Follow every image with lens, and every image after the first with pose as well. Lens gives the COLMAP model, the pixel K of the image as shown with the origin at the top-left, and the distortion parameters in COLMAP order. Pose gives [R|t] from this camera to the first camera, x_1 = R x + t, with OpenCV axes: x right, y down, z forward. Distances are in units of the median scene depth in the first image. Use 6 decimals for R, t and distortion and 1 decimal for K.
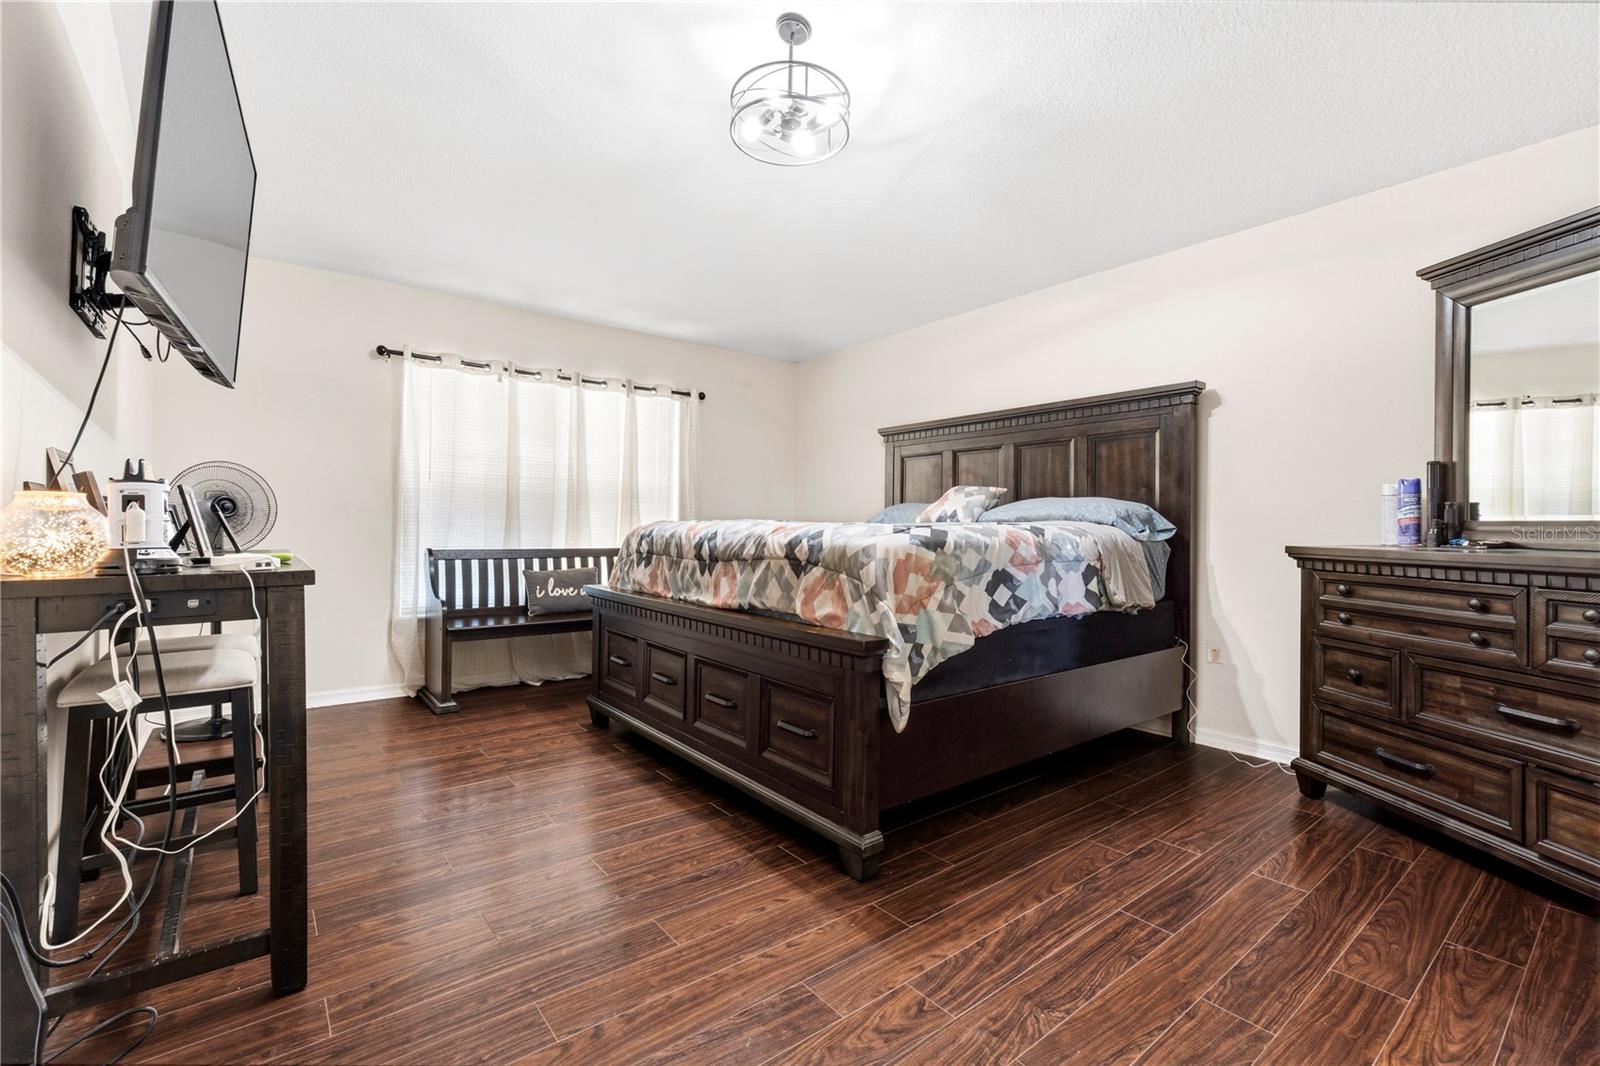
lens RADIAL K [[688.6, 0, 797.4], [0, 688.6, 533.4], [0, 0, 1]] dist [-0.000596, -0.000017]
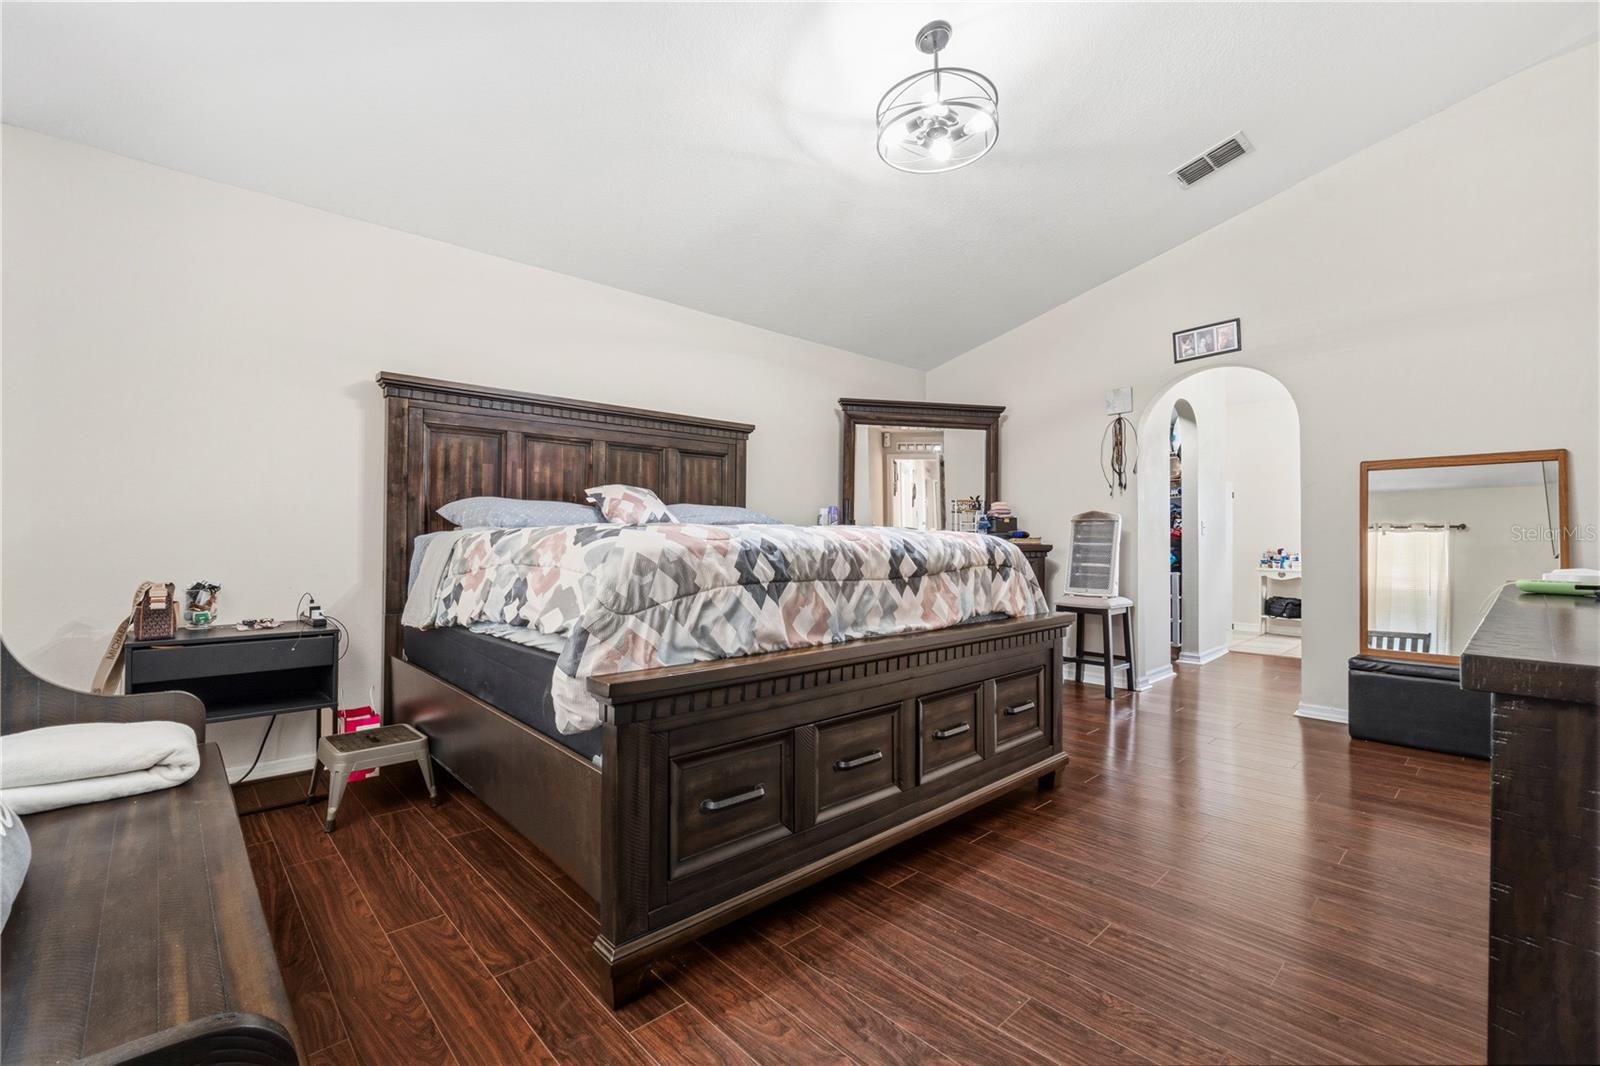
lens RADIAL K [[688.6, 0, 794.4], [0, 688.6, 526.1], [0, 0, 1]] dist [-0.000596, -0.000017]
pose [[-0.080076, 0.006071, 0.996770, -0.903349], [0.000004, 0.999981, -0.006090, -0.014769], [-0.996789, -0.000483, -0.080074, 1.169910]]
